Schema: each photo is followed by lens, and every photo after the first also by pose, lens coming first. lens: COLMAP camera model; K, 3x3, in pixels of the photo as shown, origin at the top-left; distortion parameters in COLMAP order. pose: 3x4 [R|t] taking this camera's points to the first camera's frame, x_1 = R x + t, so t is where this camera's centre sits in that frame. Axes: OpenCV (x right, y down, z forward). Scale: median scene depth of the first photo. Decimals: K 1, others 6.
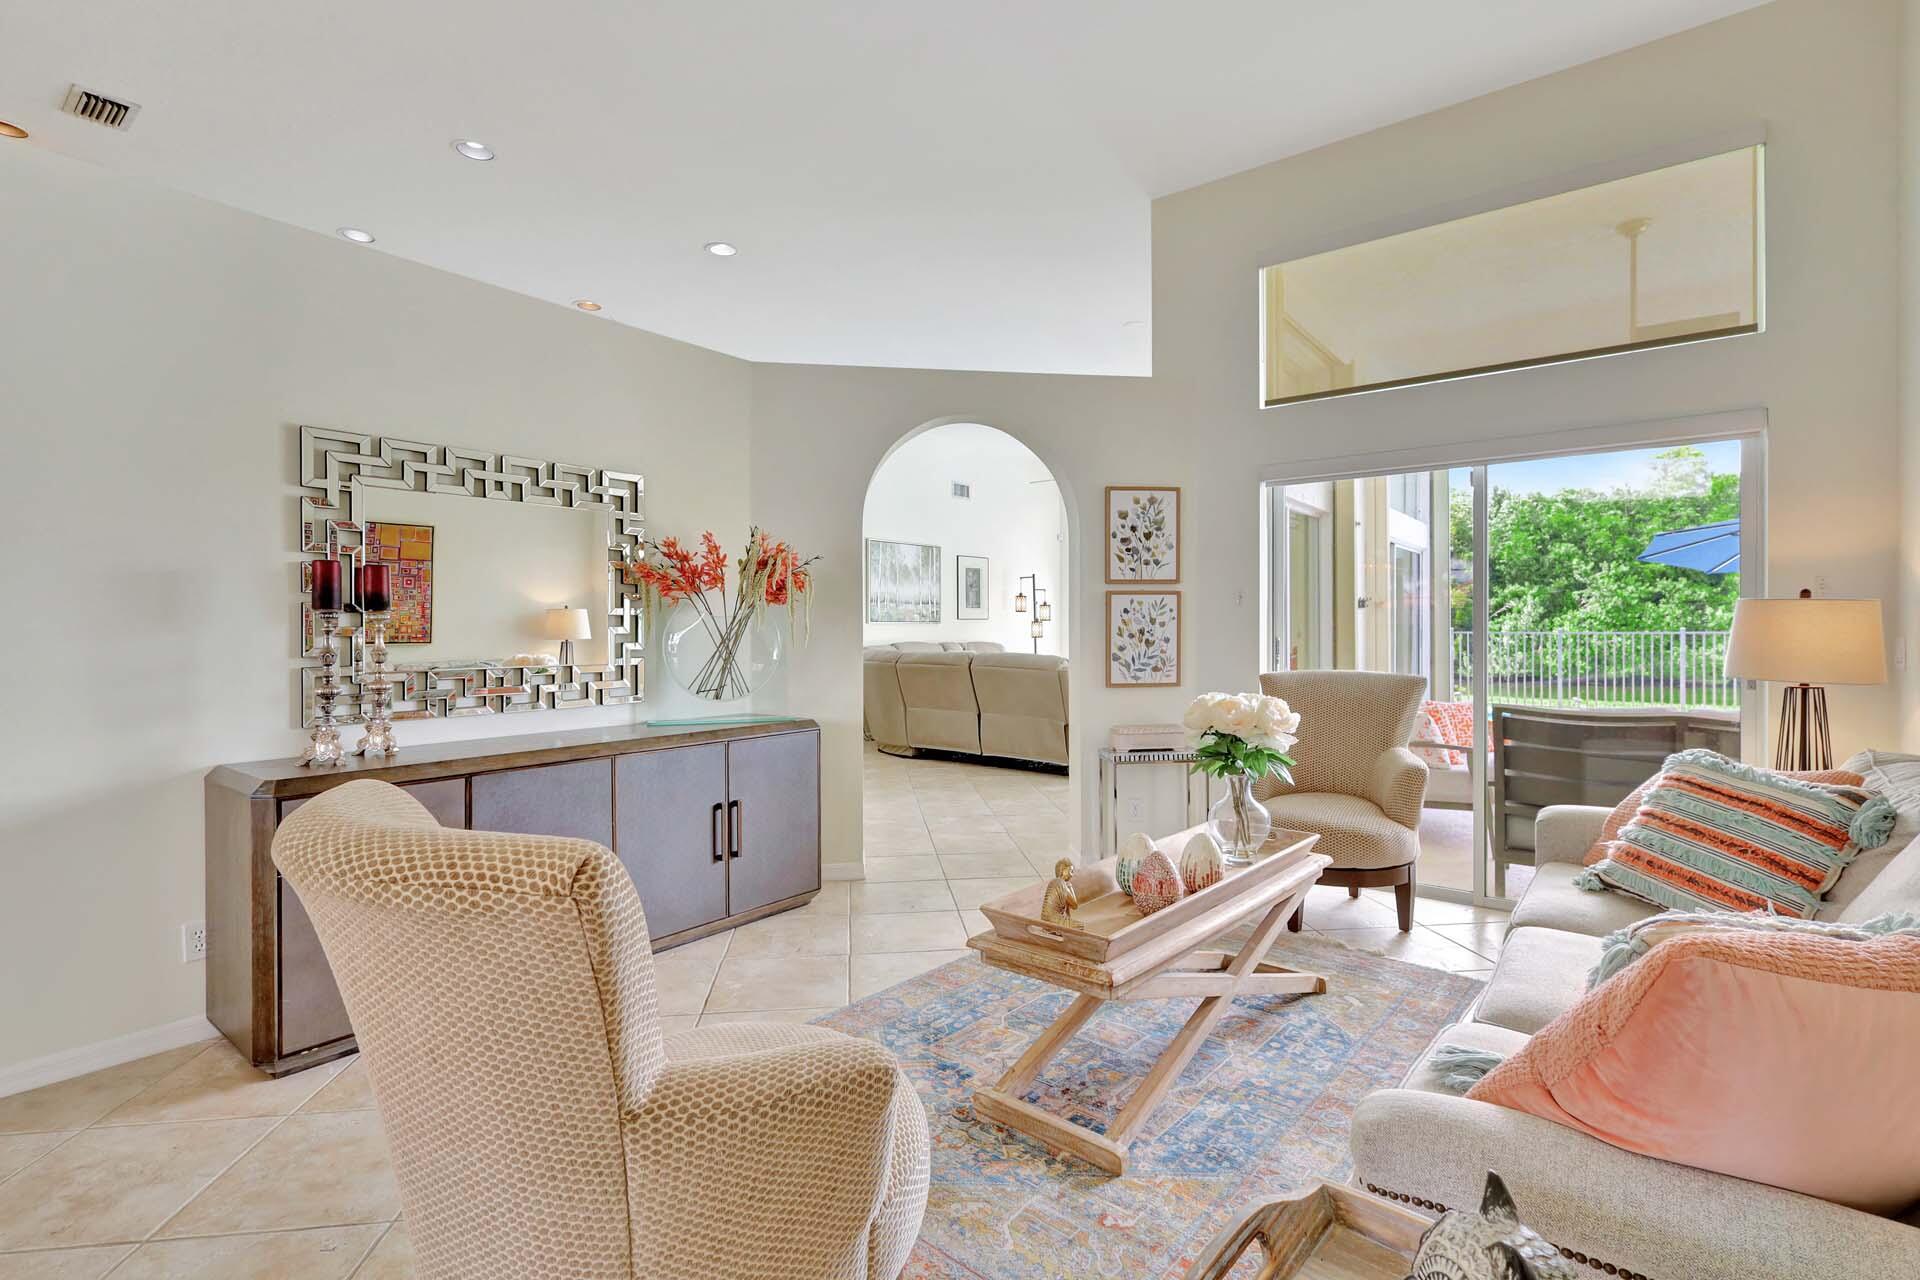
lens RADIAL K [[879.8, 0, 969.0], [0, 879.8, 630.3], [0, 0, 1]] dist [0.001579, -0.000094]
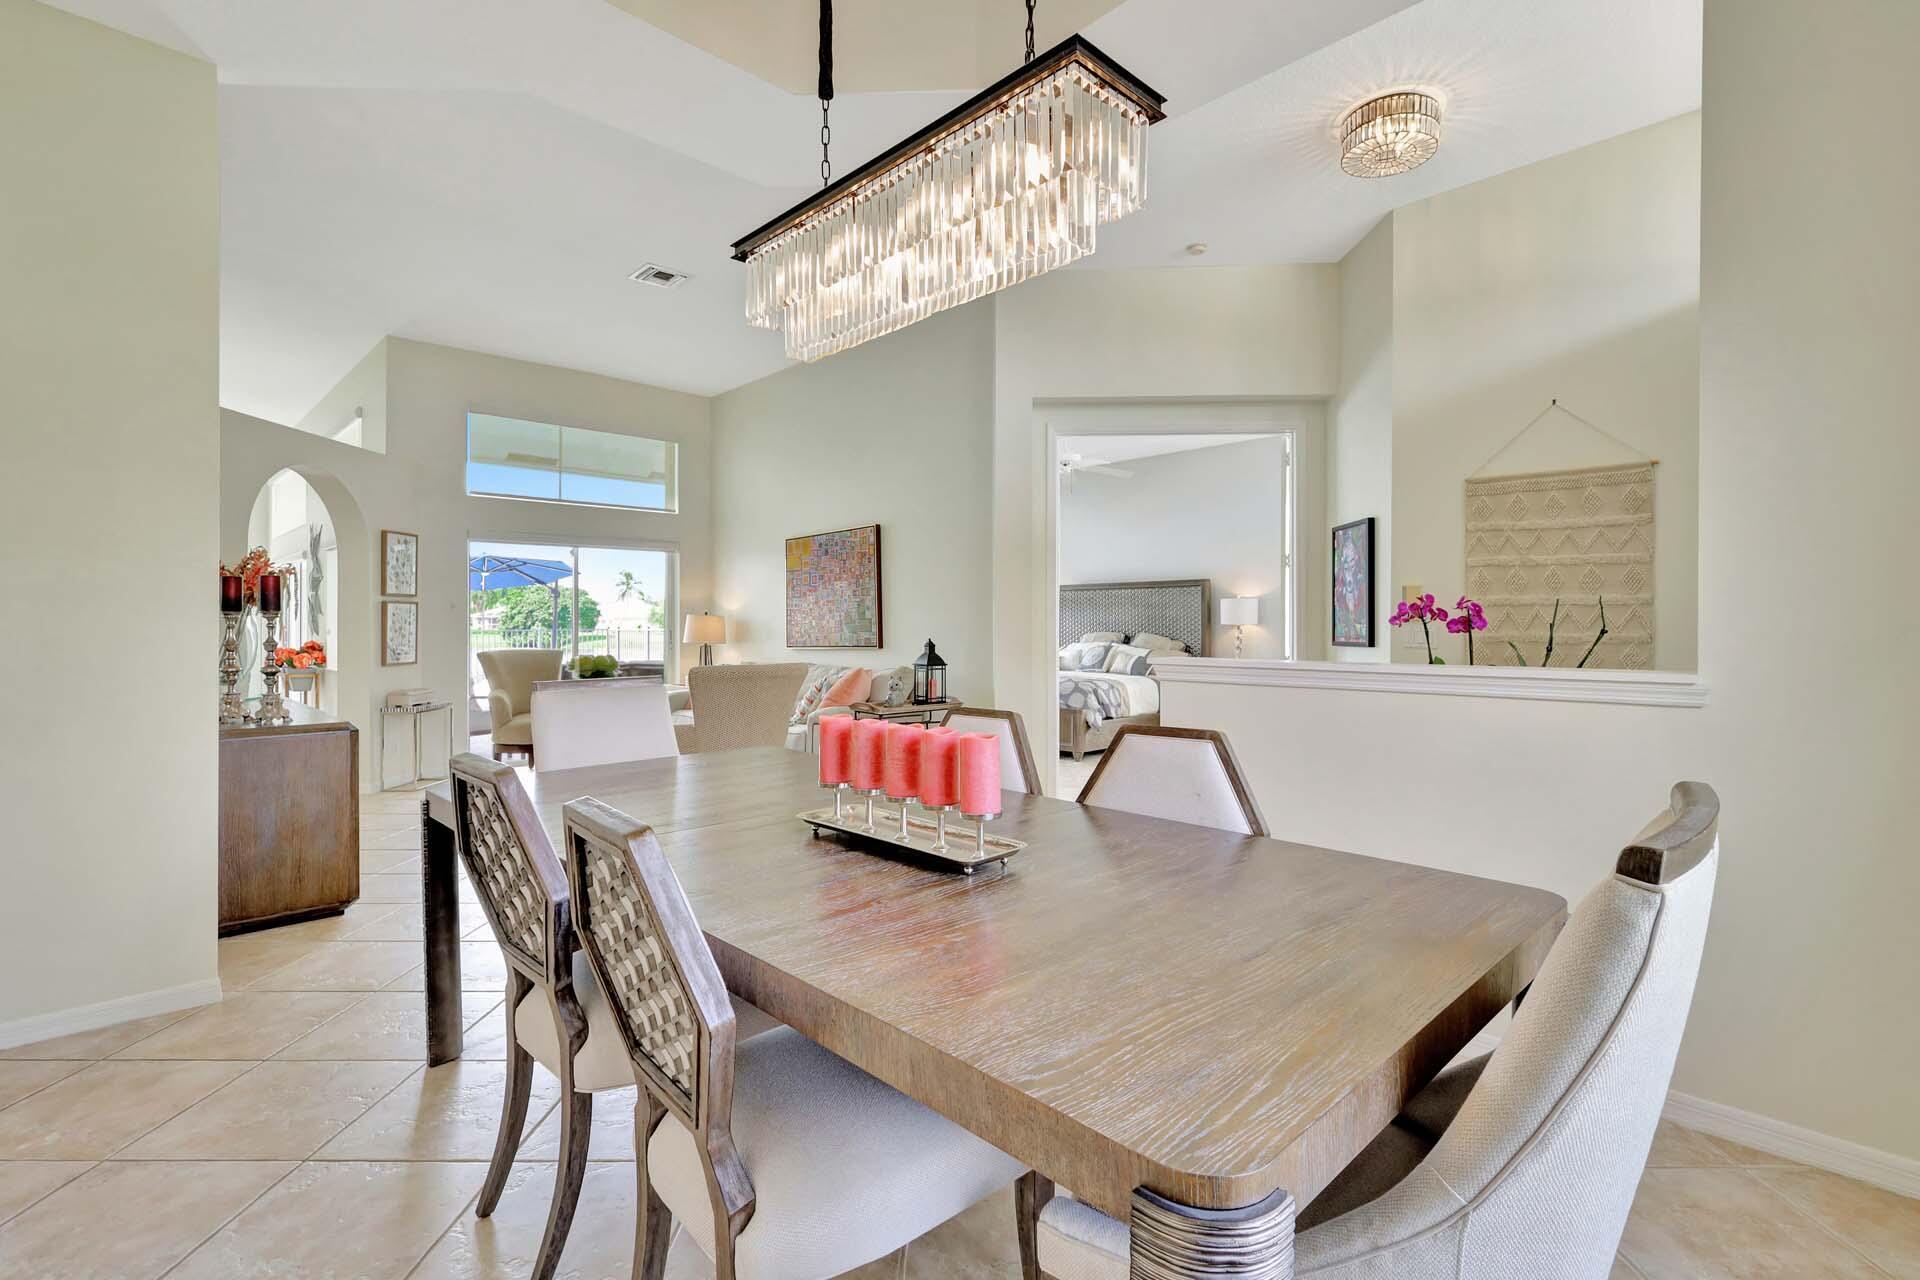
lens RADIAL K [[879.8, 0, 962.6], [0, 879.8, 635.2], [0, 0, 1]] dist [0.001579, -0.000094]
pose [[0.139230, -0.009082, 0.990218, -1.326691], [0.005961, 0.999948, 0.008333, 0.007363], [-0.990242, 0.004743, 0.139277, -0.182631]]
